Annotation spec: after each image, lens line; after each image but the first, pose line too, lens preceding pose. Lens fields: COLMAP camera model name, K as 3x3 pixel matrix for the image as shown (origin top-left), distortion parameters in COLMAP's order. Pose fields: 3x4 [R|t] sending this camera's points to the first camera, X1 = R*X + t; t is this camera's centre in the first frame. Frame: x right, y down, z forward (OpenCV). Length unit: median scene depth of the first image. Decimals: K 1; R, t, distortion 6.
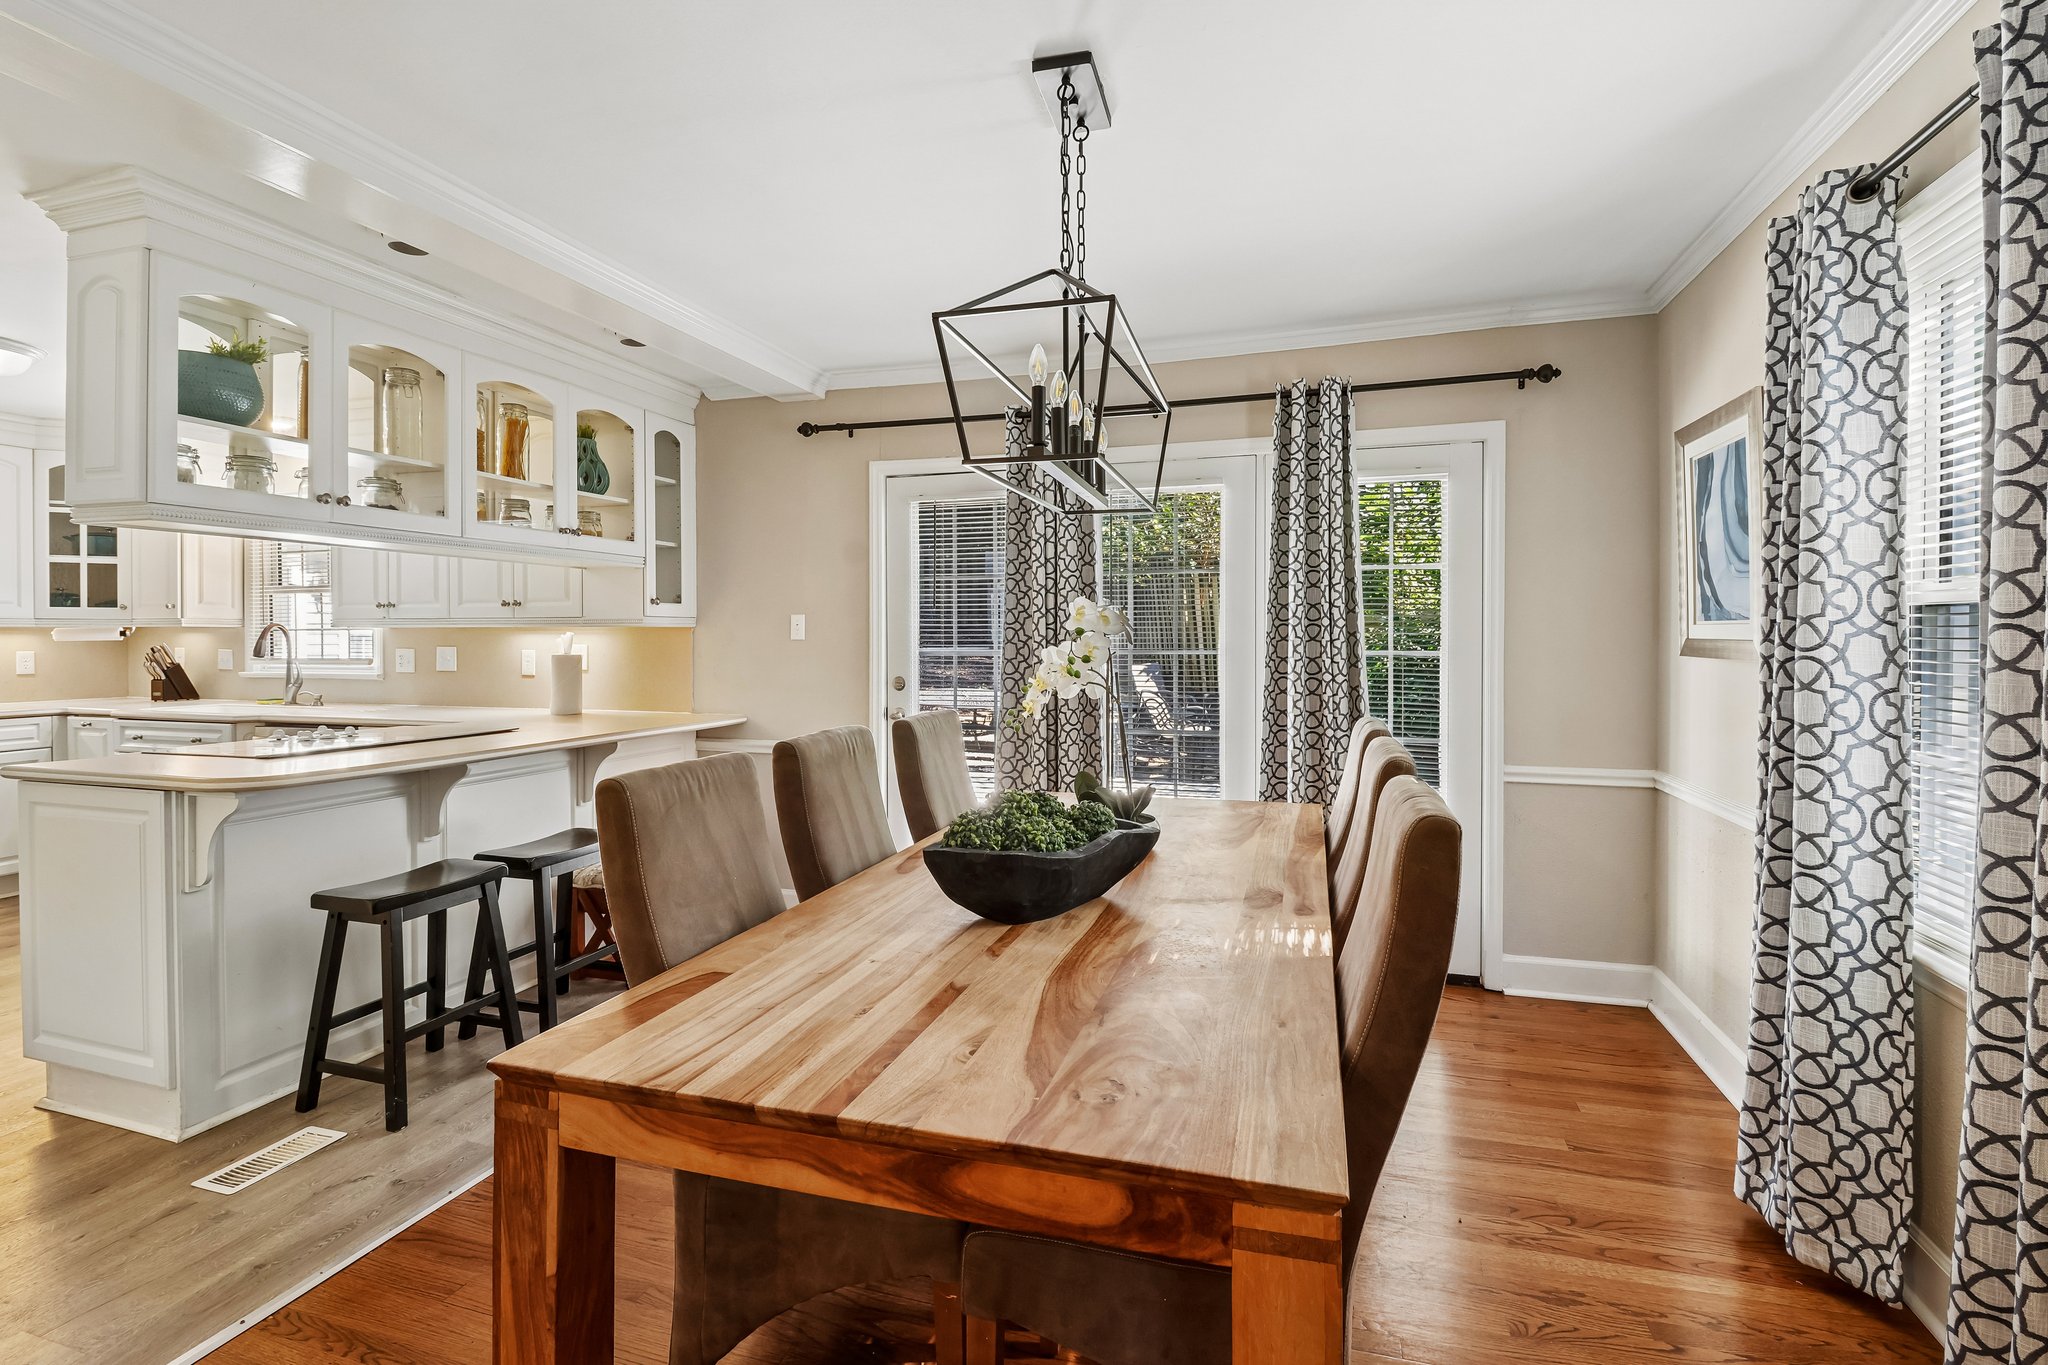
lens RADIAL K [[956.3, 0, 1022.9], [0, 956.3, 648.5], [0, 0, 1]] dist [-0.004760, -0.004774]
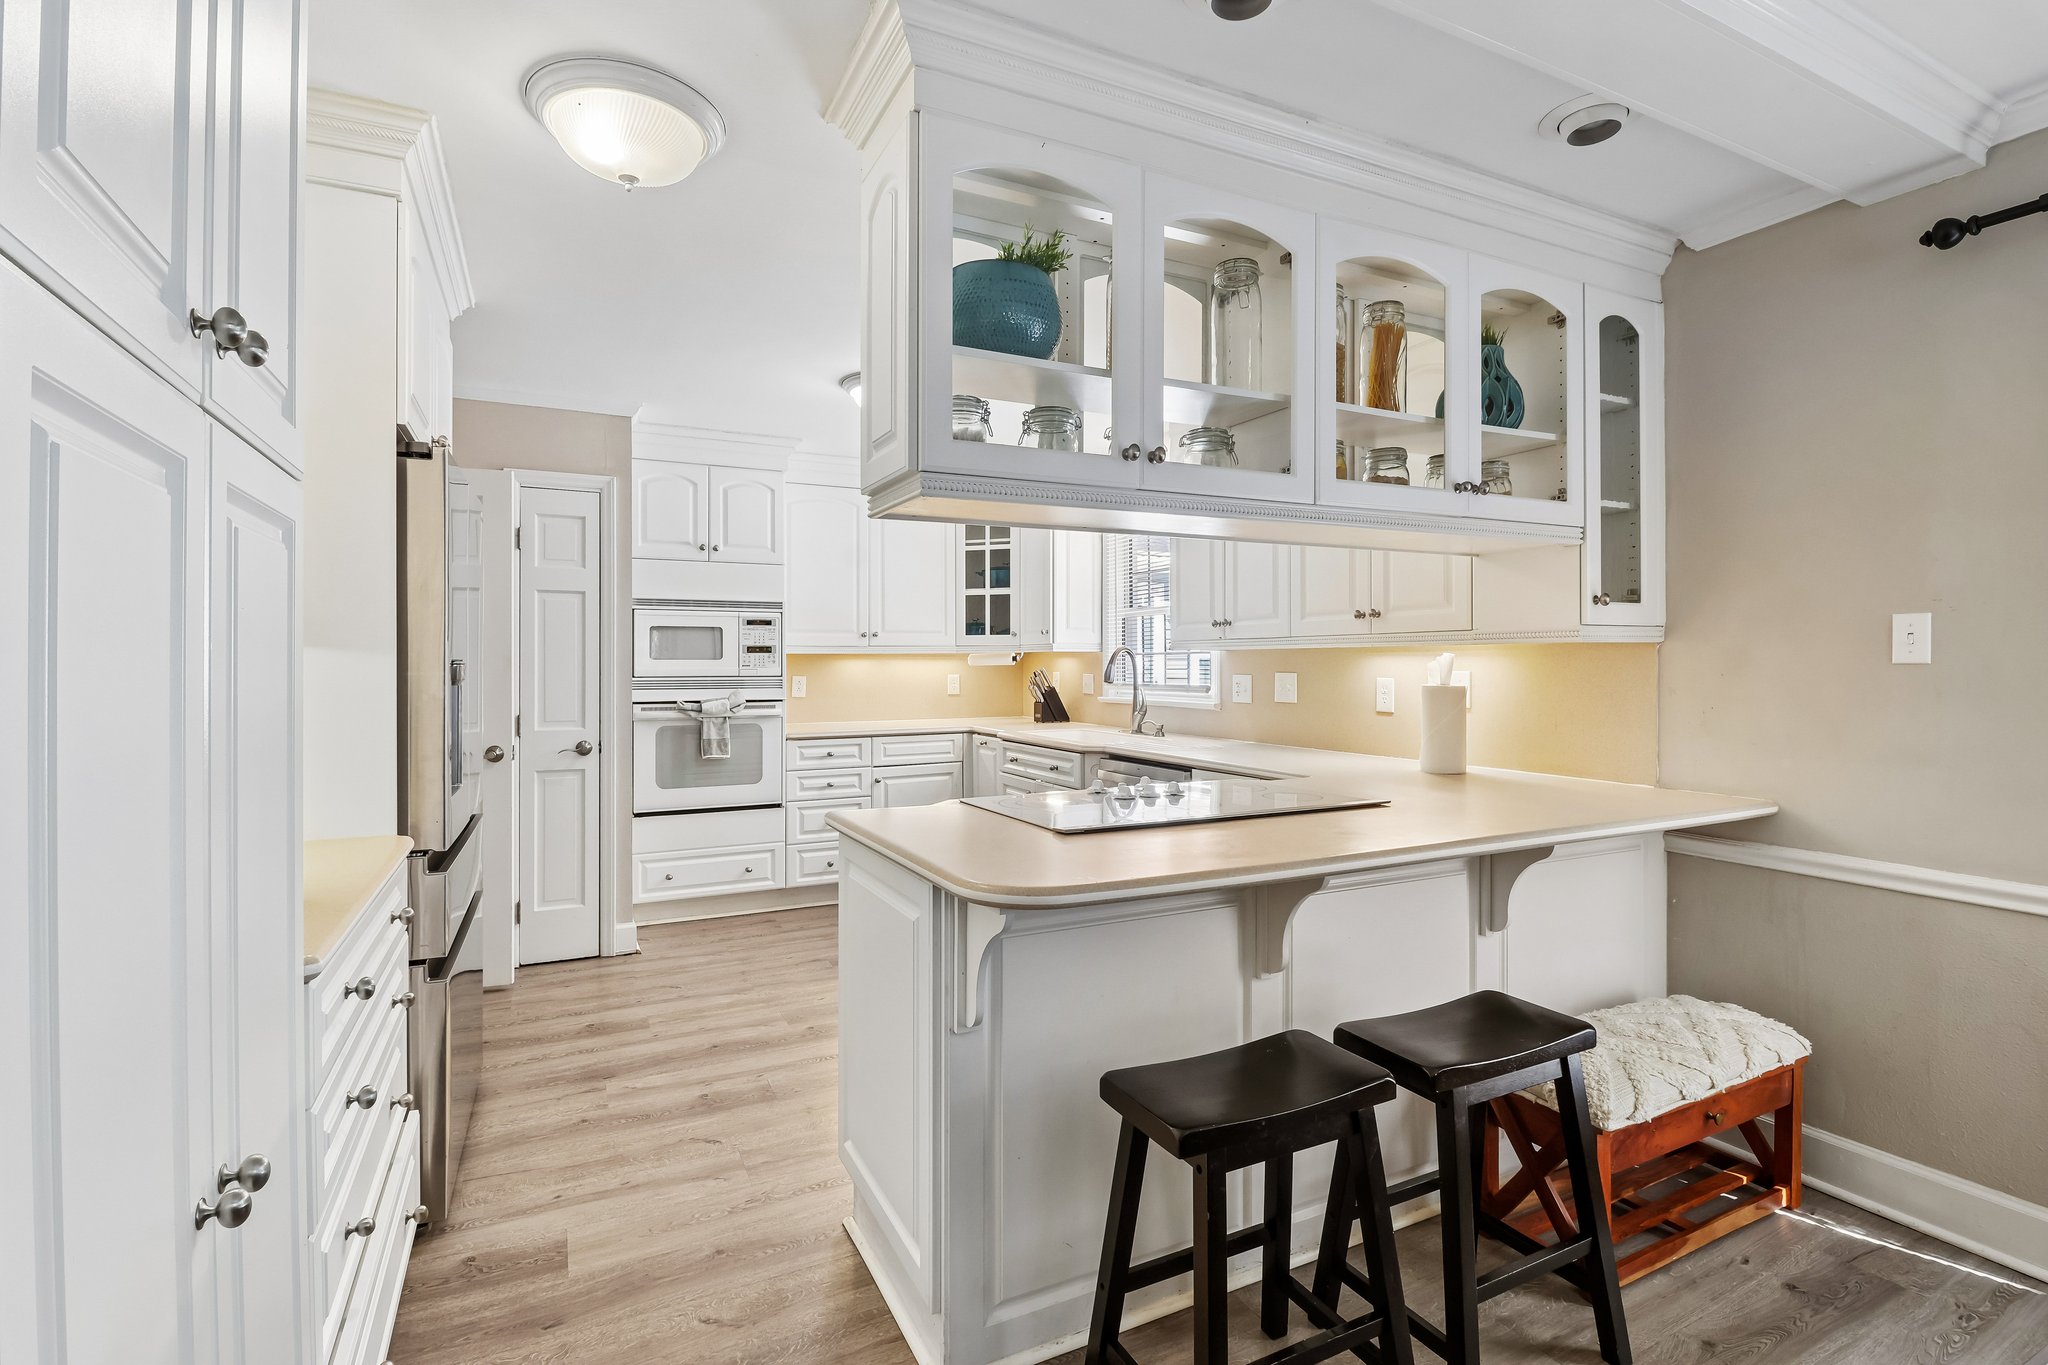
lens RADIAL K [[956.3, 0, 1021.1], [0, 956.3, 669.9], [0, 0, 1]] dist [-0.004760, -0.004774]
pose [[0.692348, 0.002784, -0.721558, -0.229055], [-0.004734, 0.999989, -0.000684, -0.003609], [0.721548, 0.003890, 0.692354, 0.362435]]
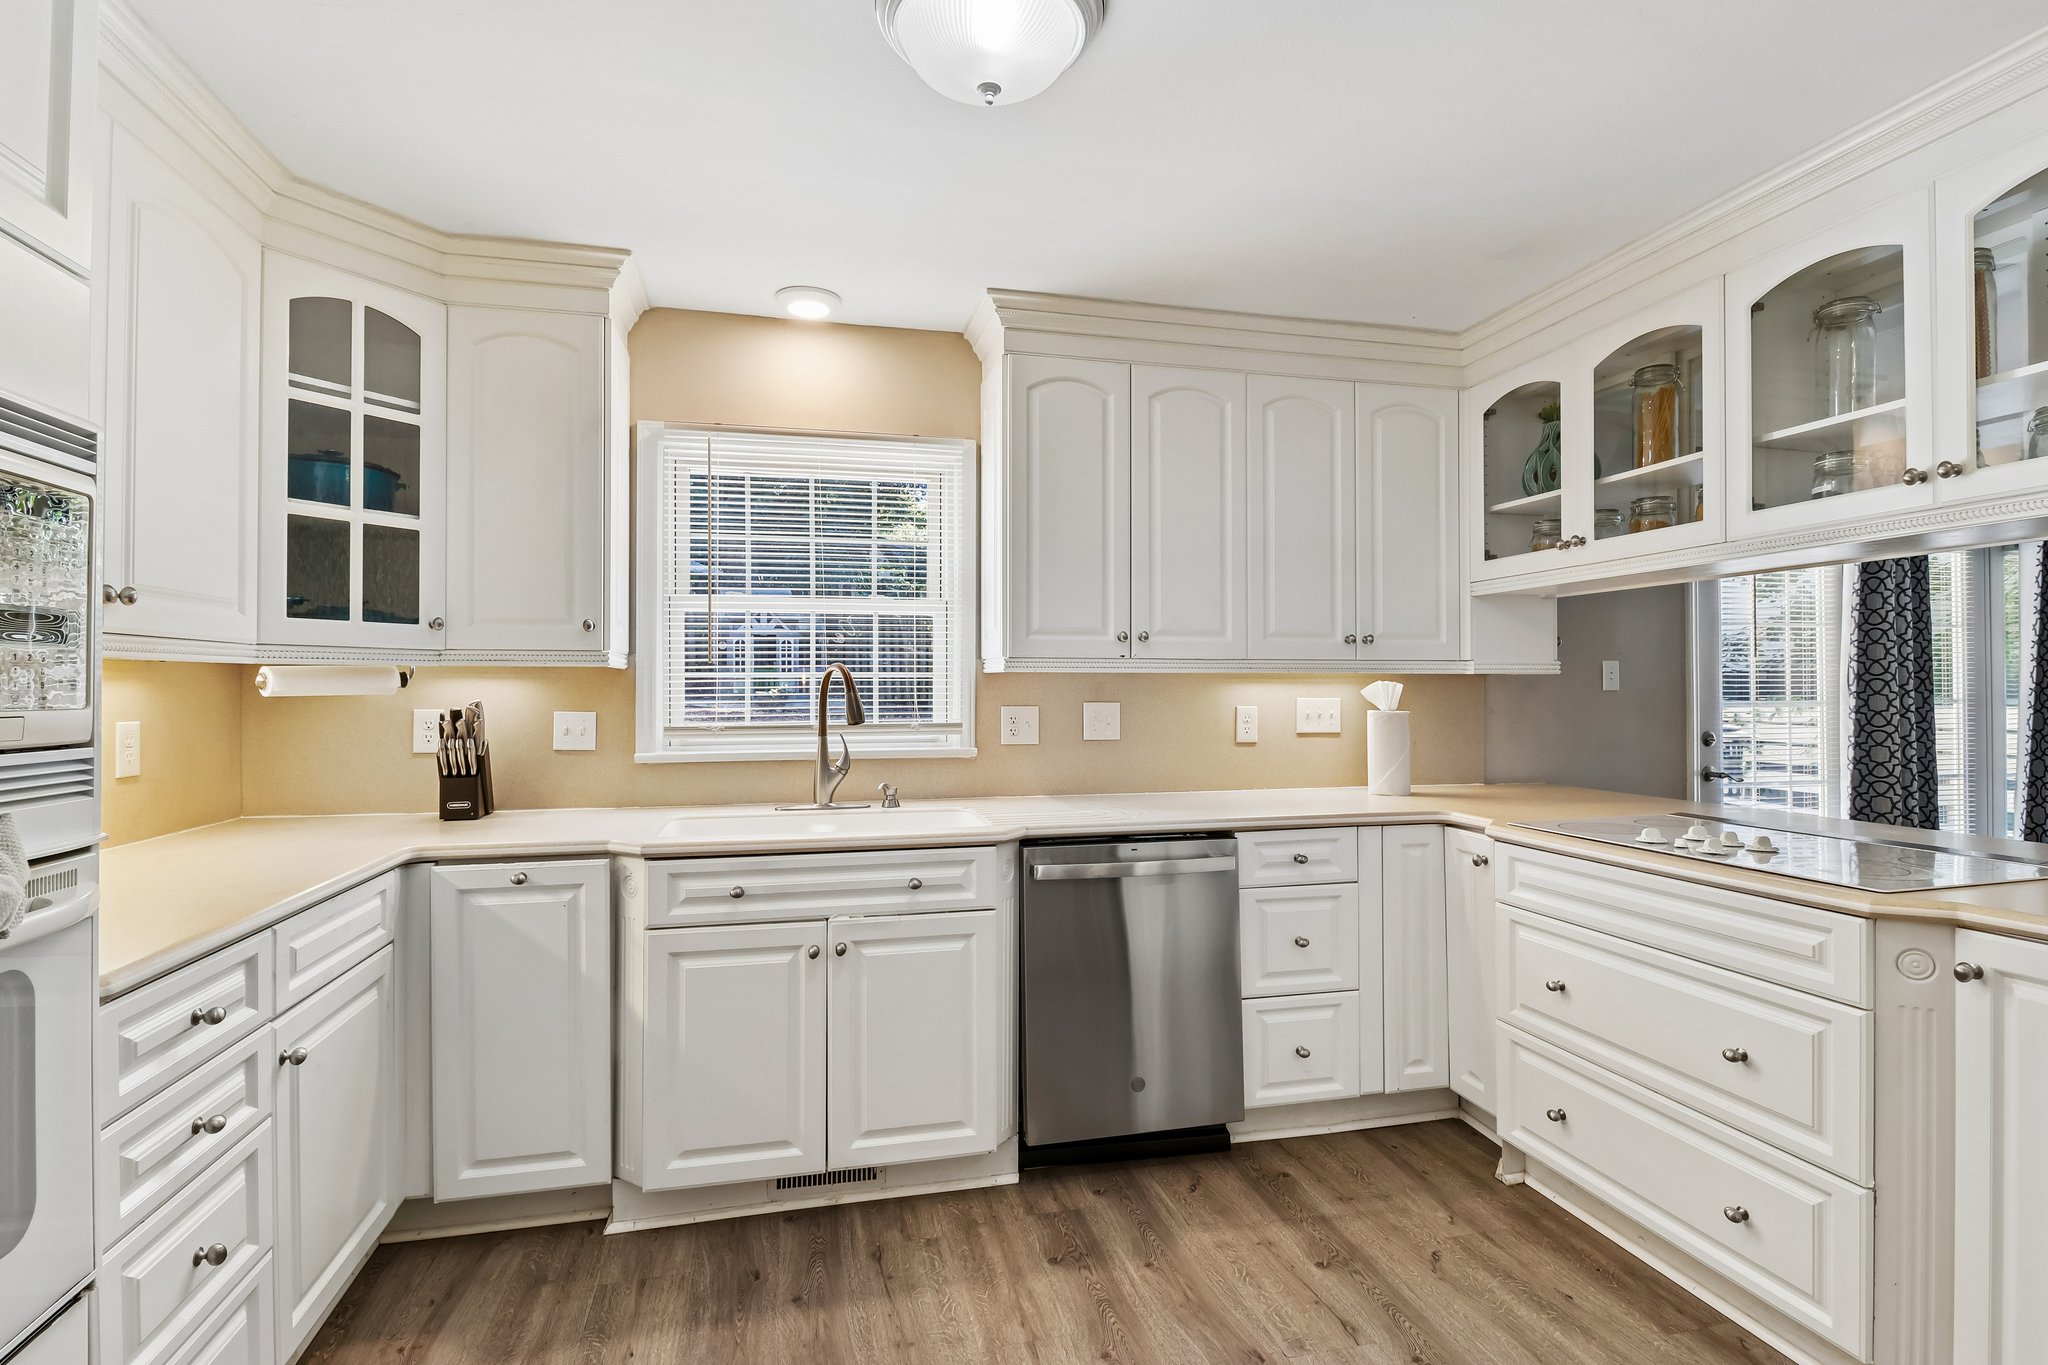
lens RADIAL K [[956.3, 0, 1028.0], [0, 956.3, 682.5], [0, 0, 1]] dist [-0.004760, -0.004774]
pose [[0.856704, 0.001753, 0.515805, -1.317678], [0.006661, 0.999873, -0.014461, -0.008392], [-0.515765, 0.015824, 0.856584, 0.623404]]
